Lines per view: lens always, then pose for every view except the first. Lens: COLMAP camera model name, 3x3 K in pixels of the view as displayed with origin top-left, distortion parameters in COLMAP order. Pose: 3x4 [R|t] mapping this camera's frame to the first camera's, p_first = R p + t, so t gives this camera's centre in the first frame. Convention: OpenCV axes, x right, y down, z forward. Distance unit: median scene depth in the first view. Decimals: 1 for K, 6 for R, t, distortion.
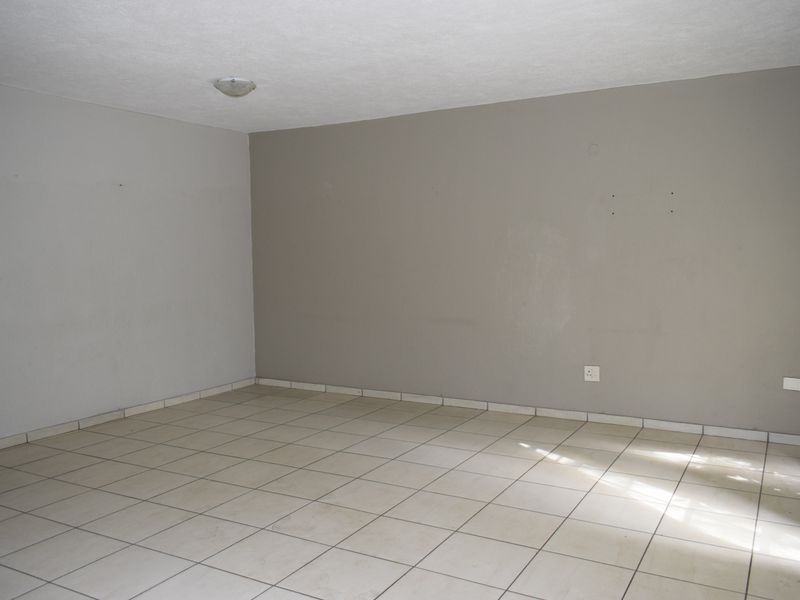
lens RADIAL K [[697.6, 0, 400.7], [0, 697.6, 300.1], [0, 0, 1]] dist [-0.015872, 0.011516]
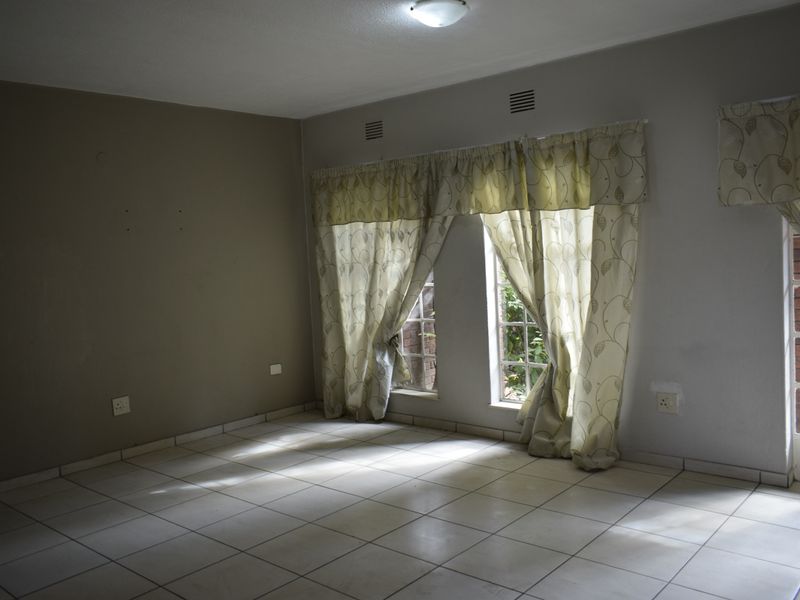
lens RADIAL K [[697.6, 0, 400.7], [0, 697.6, 299.7], [0, 0, 1]] dist [-0.015872, 0.011516]
pose [[0.202072, -0.067775, 0.977023, -0.619375], [0.124091, 0.991334, 0.043103, -0.028605], [-0.971477, 0.112530, 0.208732, 0.533855]]
